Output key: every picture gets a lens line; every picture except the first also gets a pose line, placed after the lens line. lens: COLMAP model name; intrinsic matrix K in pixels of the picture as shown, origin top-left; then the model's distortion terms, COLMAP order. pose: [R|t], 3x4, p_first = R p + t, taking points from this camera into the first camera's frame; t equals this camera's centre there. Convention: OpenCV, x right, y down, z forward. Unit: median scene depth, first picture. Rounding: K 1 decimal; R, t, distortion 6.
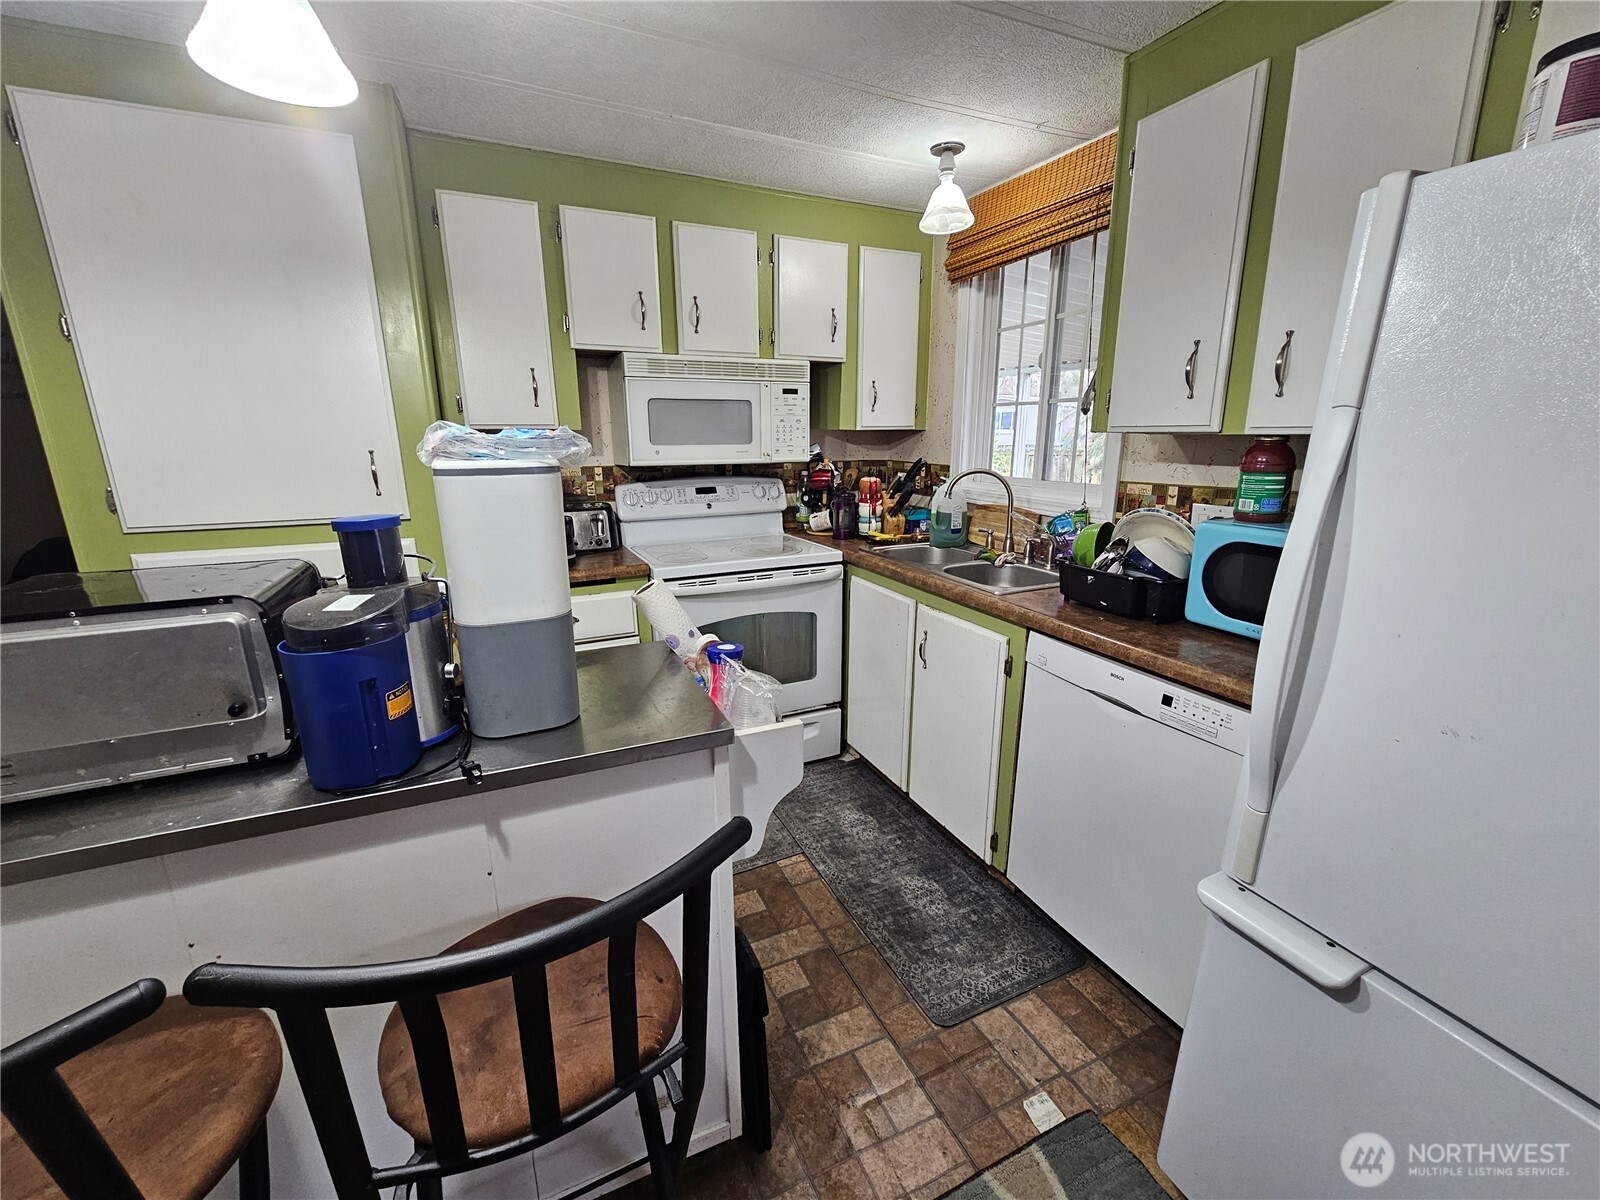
lens RADIAL K [[648.1, 0, 795.0], [0, 648.1, 605.1], [0, 0, 1]] dist [-0.000686, 0.001031]
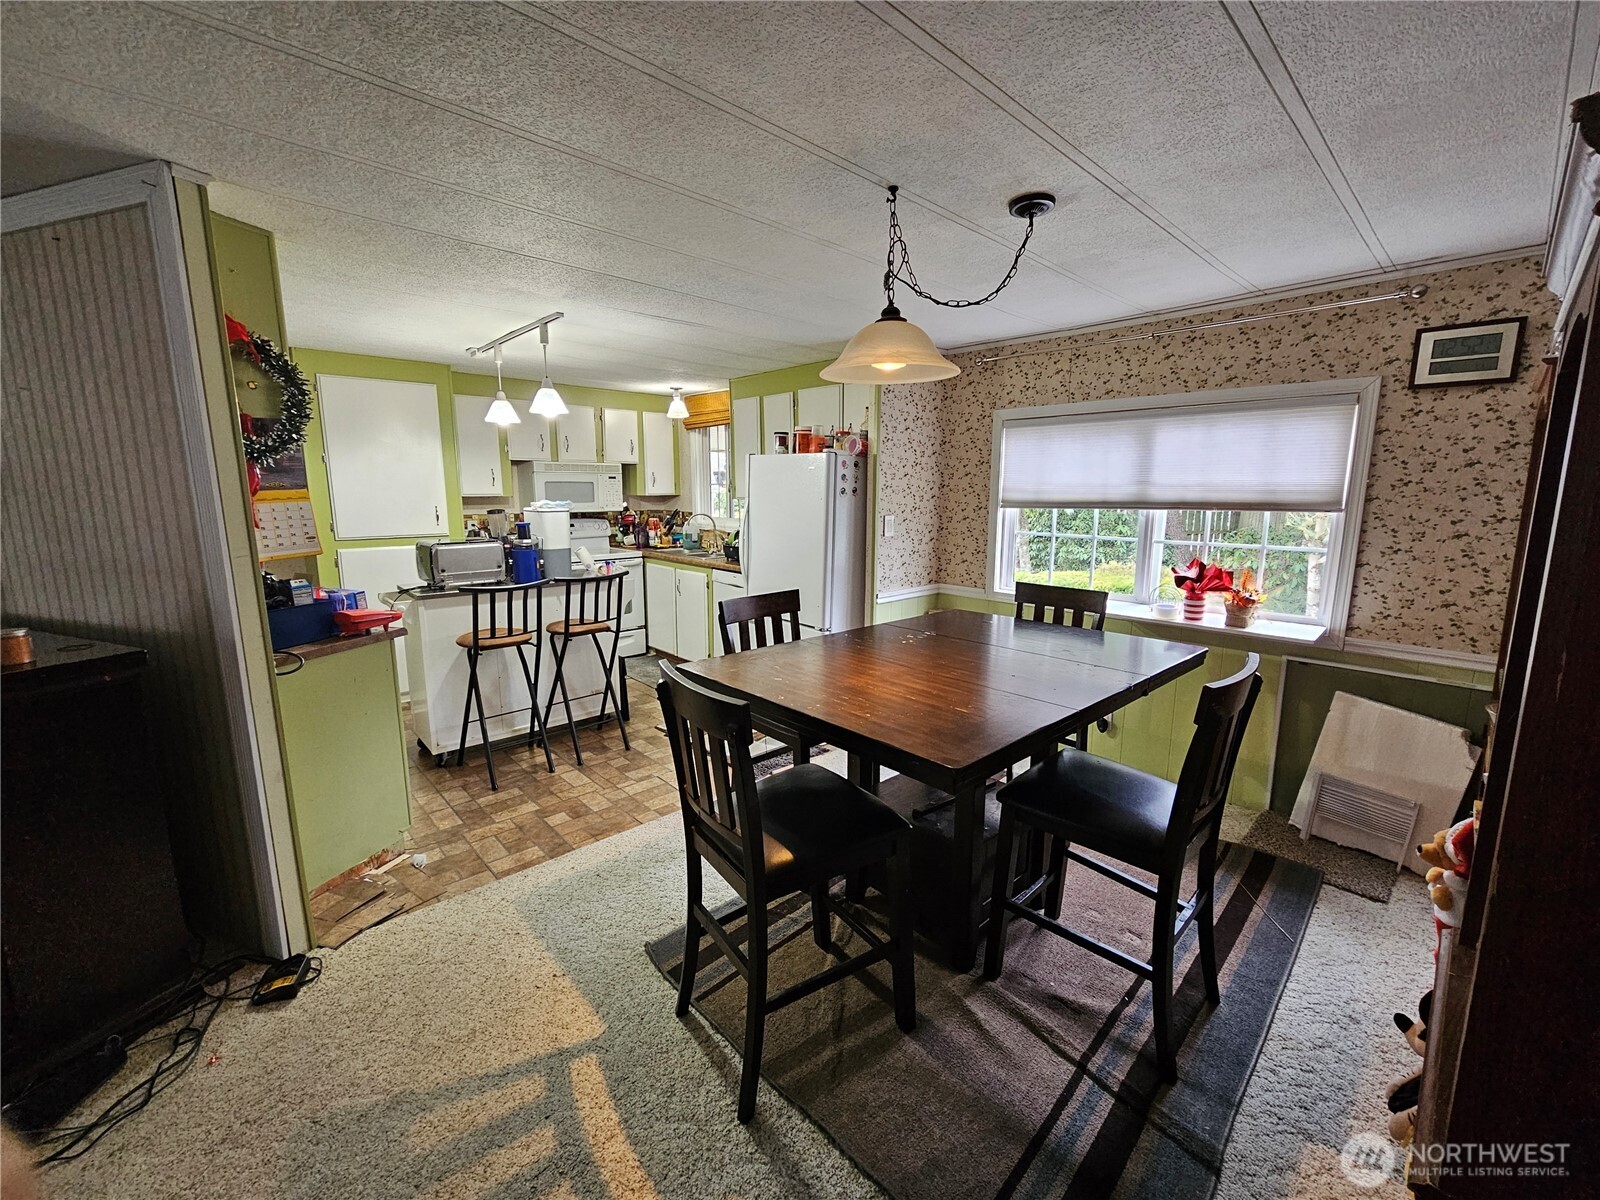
lens RADIAL K [[648.1, 0, 800.8], [0, 648.1, 600.3], [0, 0, 1]] dist [-0.000686, 0.001031]
pose [[0.951384, -0.046152, 0.304528, -0.079521], [0.075778, 0.993393, -0.086188, 0.279962], [-0.298539, 0.105074, 0.948596, -1.083914]]
